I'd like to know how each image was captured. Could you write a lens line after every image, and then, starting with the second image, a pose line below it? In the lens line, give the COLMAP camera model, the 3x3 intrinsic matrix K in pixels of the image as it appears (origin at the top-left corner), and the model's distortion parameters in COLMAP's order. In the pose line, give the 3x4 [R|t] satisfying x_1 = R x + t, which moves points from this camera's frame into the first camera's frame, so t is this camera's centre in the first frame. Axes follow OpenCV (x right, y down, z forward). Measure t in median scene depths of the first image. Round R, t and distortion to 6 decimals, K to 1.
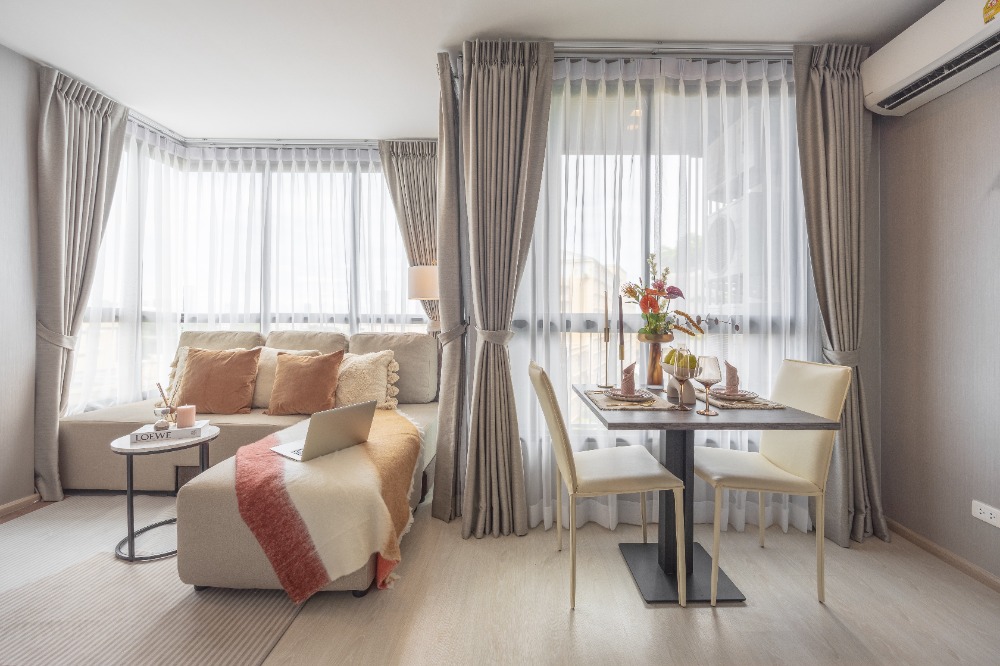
lens RADIAL K [[401.9, 0, 525.6], [0, 401.9, 314.9], [0, 0, 1]] dist [-0.007701, -0.000472]
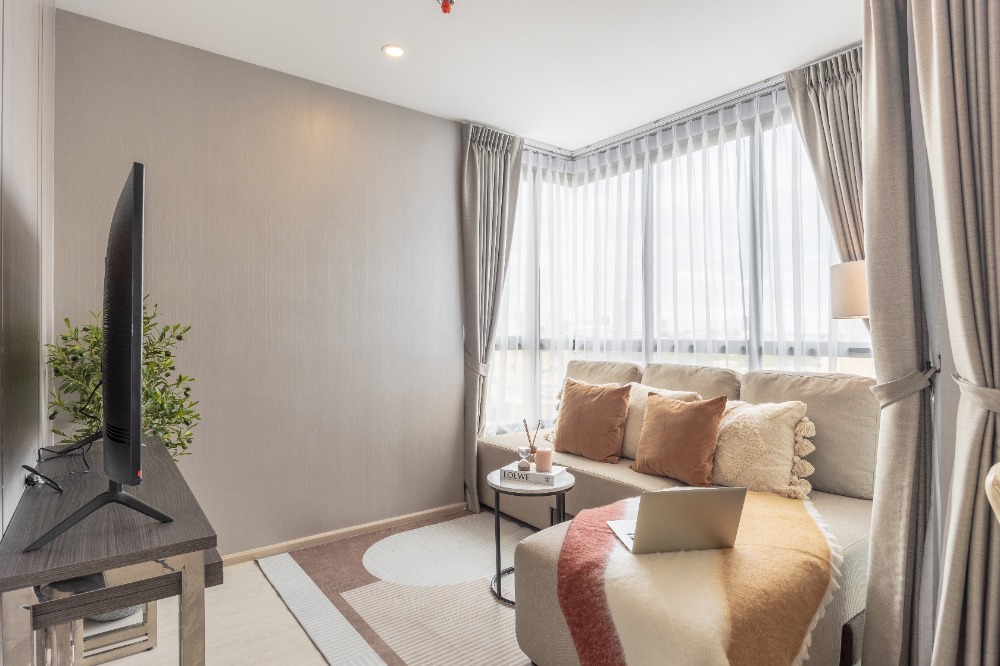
lens RADIAL K [[539.8, 0, 495.0], [0, 539.8, 331.1], [0, 0, 1]] dist [-0.017841, 0.001688]
pose [[0.596937, -0.013051, -0.802182, 0.058953], [0.012352, 0.999899, -0.007077, -0.025689], [0.802193, -0.005684, 0.597038, 0.146449]]
